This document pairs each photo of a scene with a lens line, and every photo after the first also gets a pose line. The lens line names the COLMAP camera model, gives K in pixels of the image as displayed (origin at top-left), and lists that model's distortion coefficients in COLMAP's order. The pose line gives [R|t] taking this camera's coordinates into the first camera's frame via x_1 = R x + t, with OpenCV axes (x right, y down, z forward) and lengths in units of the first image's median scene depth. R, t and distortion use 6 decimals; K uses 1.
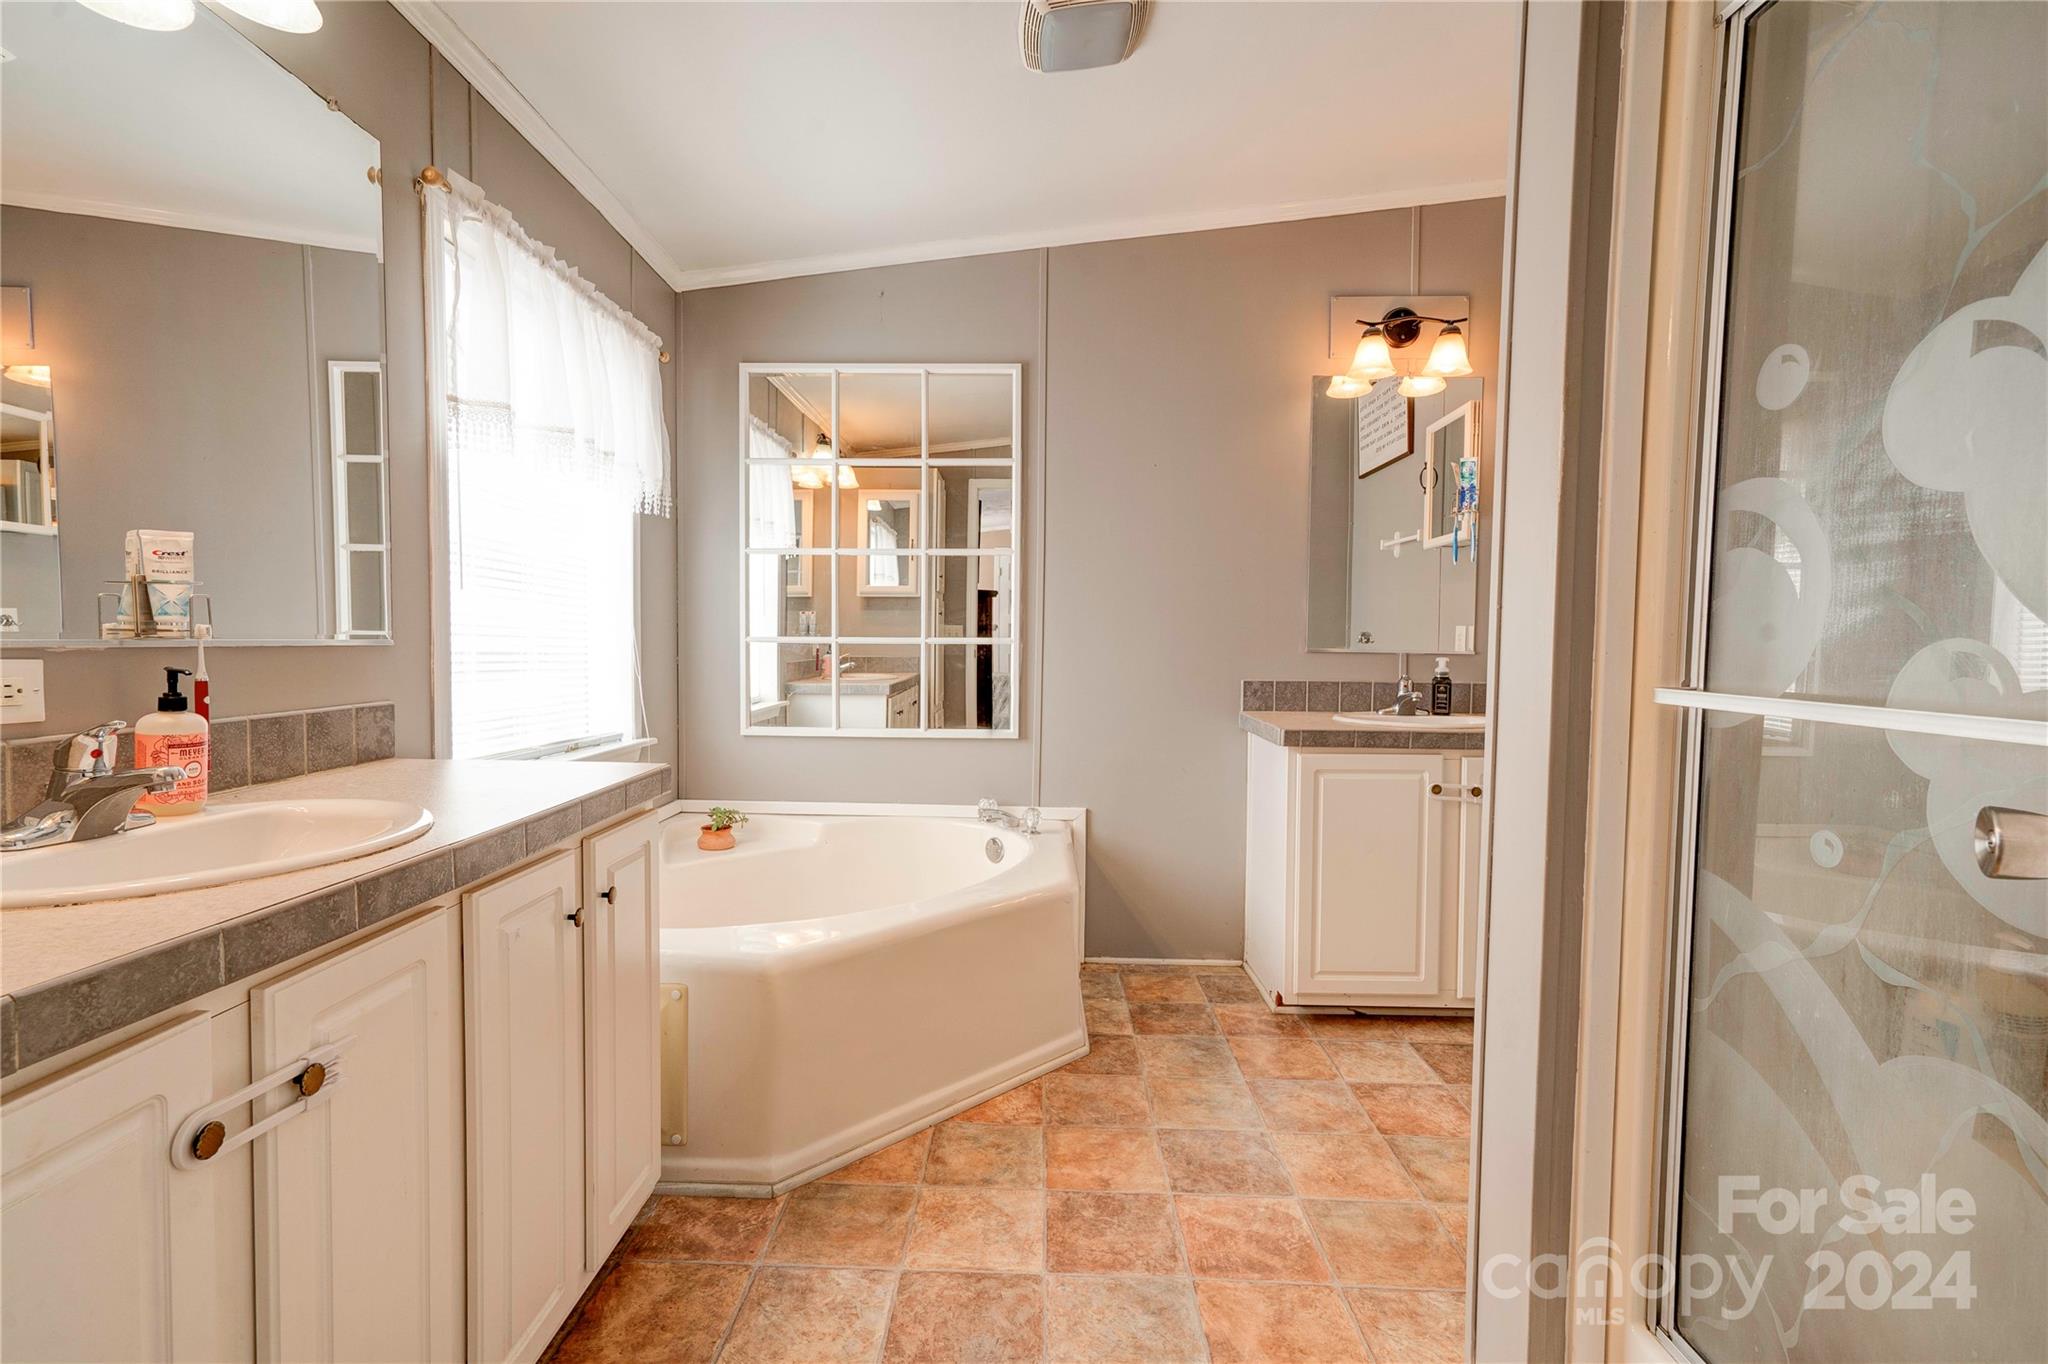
lens RADIAL K [[938.1, 0, 1008.3], [0, 938.1, 676.6], [0, 0, 1]] dist [-0.002912, 0.017428]
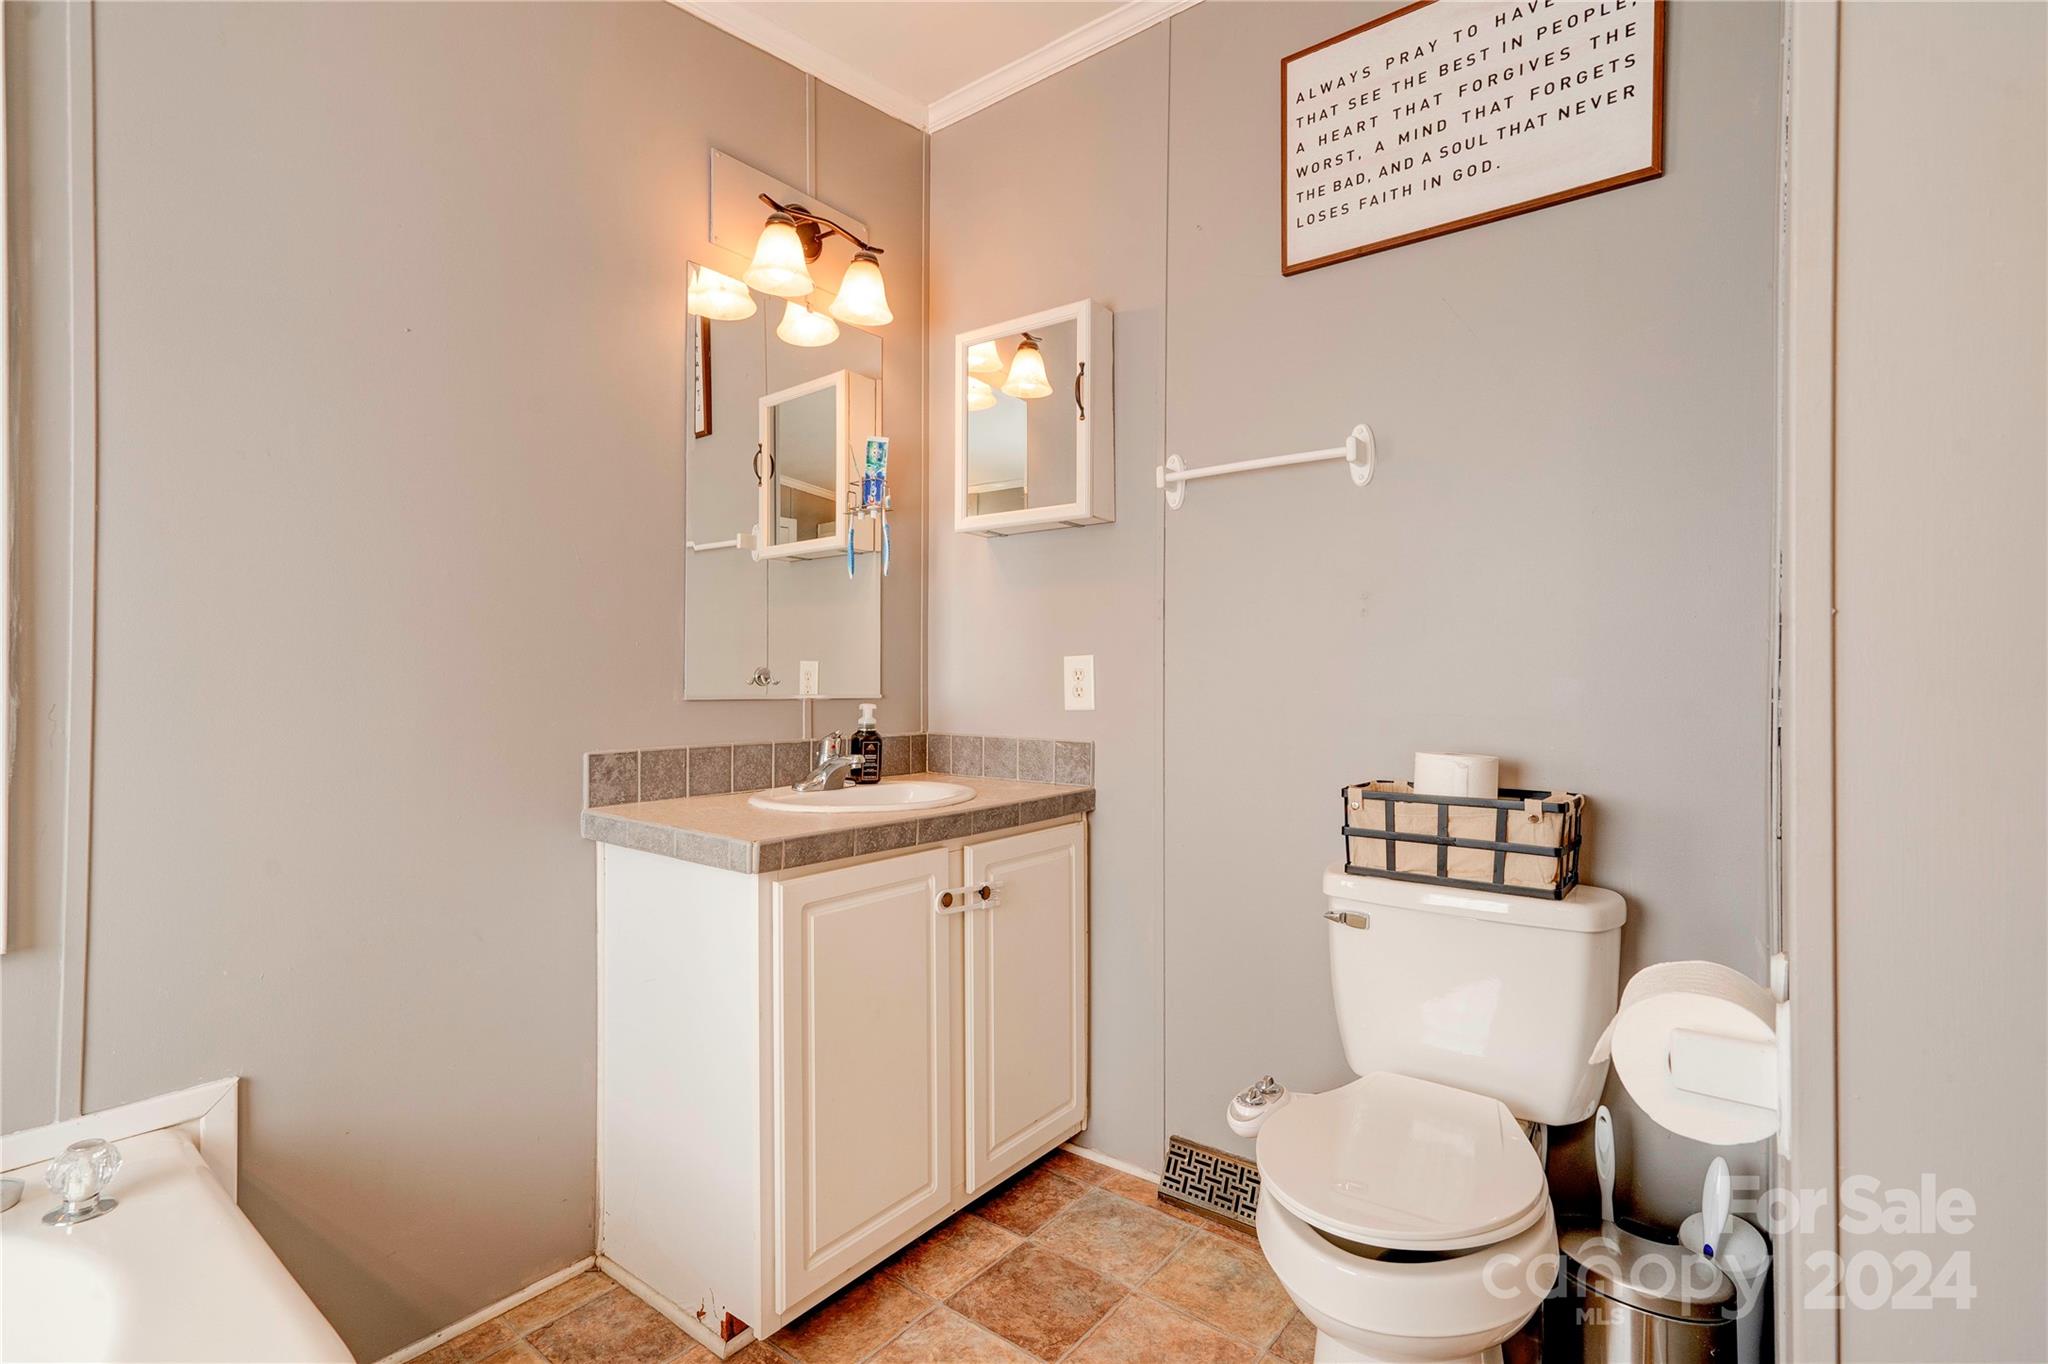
lens RADIAL K [[951.9, 0, 997.1], [0, 951.9, 674.8], [0, 0, 1]] dist [-0.007590, 0.018249]
pose [[0.599235, -0.003093, 0.800567, -0.062981], [0.037437, 0.999007, -0.024162, -0.021170], [-0.799697, 0.044449, 0.598756, 0.478911]]
